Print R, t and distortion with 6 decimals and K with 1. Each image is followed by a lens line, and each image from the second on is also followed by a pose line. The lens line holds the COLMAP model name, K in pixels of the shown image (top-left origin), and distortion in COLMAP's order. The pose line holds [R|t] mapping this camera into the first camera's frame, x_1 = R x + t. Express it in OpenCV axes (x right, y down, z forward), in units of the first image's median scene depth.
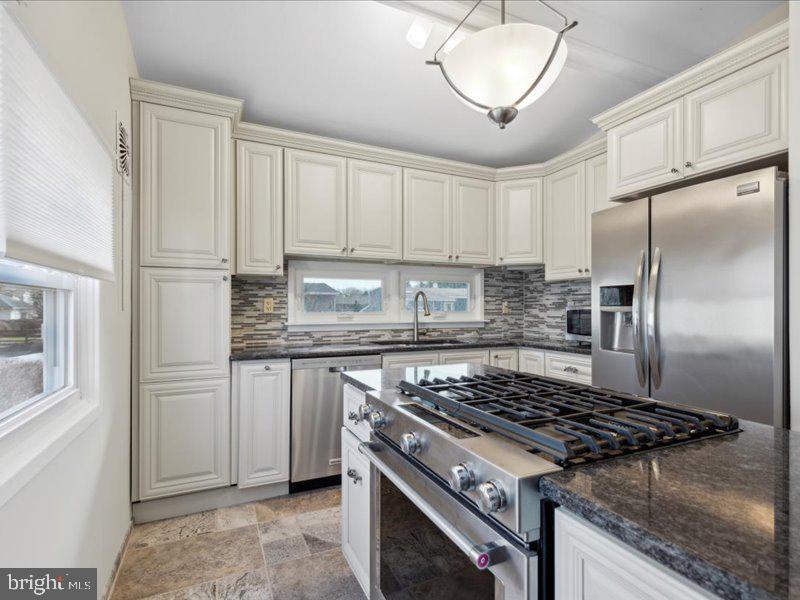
lens RADIAL K [[410.3, 0, 400.5], [0, 410.3, 302.1], [0, 0, 1]] dist [0.002092, 0.000401]
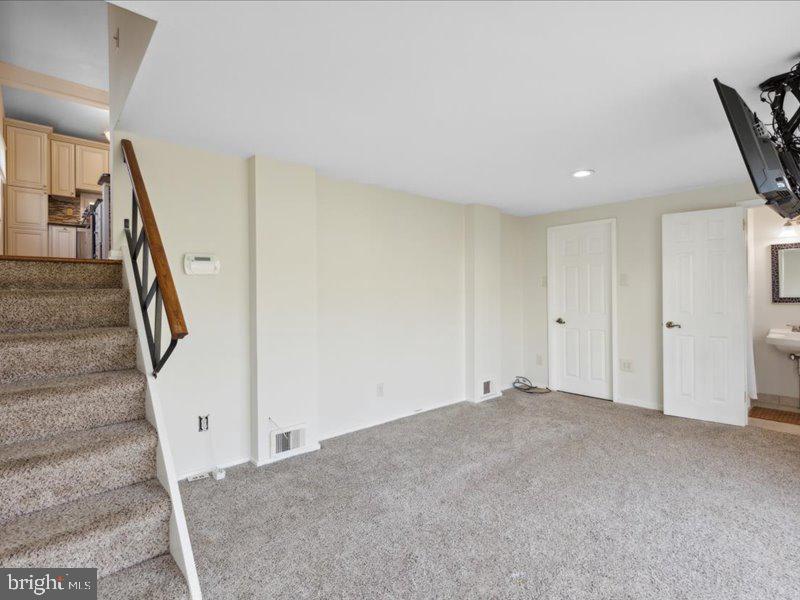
lens RADIAL K [[410.3, 0, 402.4], [0, 410.3, 291.8], [0, 0, 1]] dist [0.002092, 0.000401]
pose [[0.960366, -0.000974, 0.278741, 0.948689], [-0.001036, 0.999975, 0.007062, 0.501599], [-0.278741, -0.007071, 0.960340, -1.991126]]
